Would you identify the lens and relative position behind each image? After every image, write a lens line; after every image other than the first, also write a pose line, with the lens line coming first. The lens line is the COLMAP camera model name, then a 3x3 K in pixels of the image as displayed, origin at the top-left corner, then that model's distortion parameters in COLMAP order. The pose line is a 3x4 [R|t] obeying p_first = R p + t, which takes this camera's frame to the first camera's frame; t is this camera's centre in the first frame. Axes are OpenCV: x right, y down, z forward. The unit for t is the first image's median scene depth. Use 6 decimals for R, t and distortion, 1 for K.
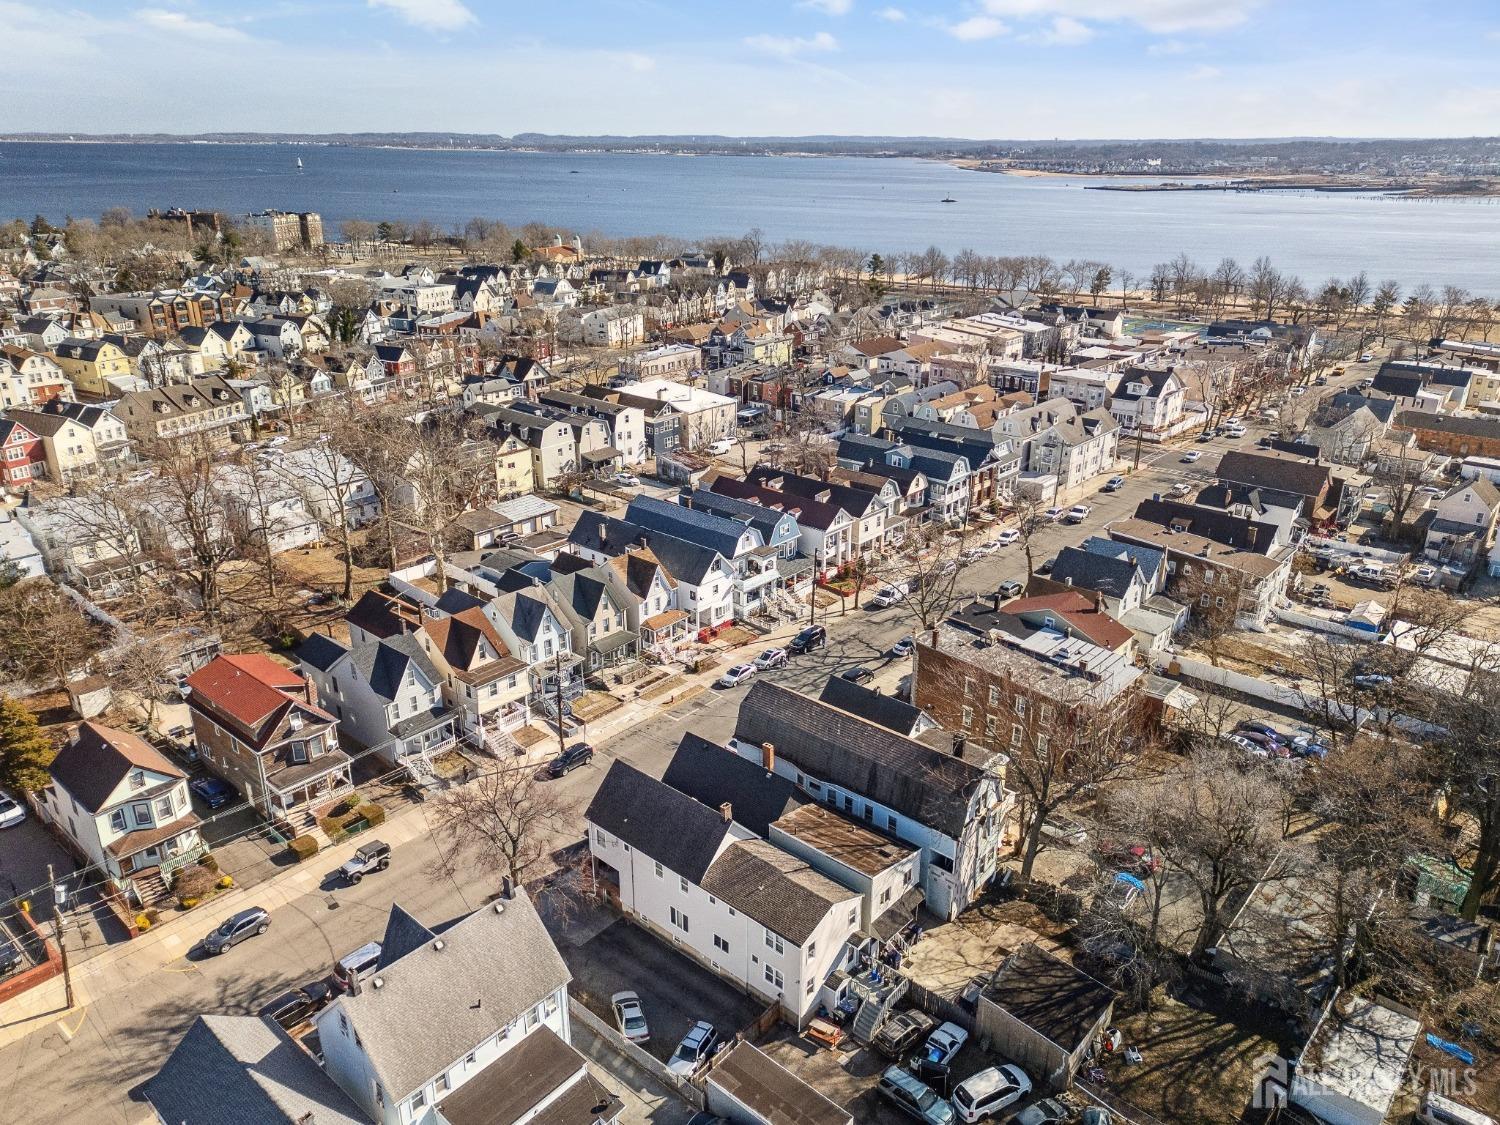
lens RADIAL K [[1044.1, 0, 750.0], [0, 1044.1, 562.5], [0, 0, 1]] dist [0.085215, -0.066824]
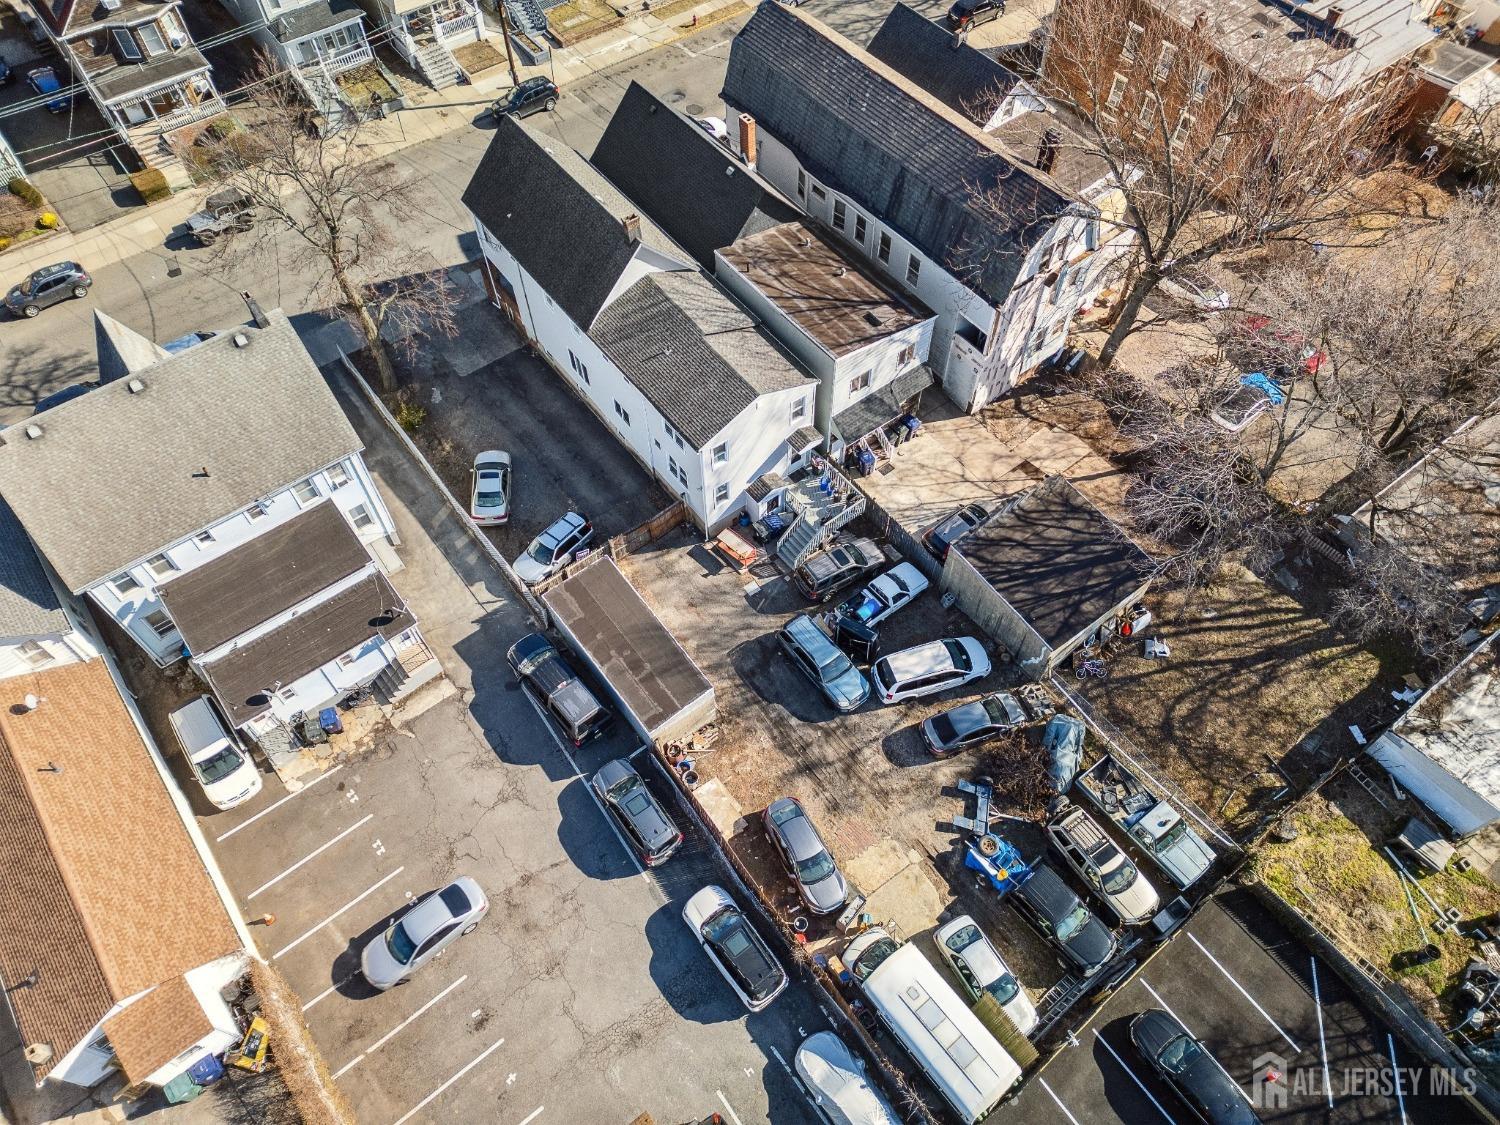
lens RADIAL K [[1044.1, 0, 750.0], [0, 1044.1, 562.5], [0, 0, 1]] dist [0.085215, -0.066824]
pose [[0.980782, 0.155444, -0.117917, 0.147282], [-0.061257, 0.819137, 0.570318, 0.032826], [0.185243, -0.552134, 0.812916, 0.359738]]
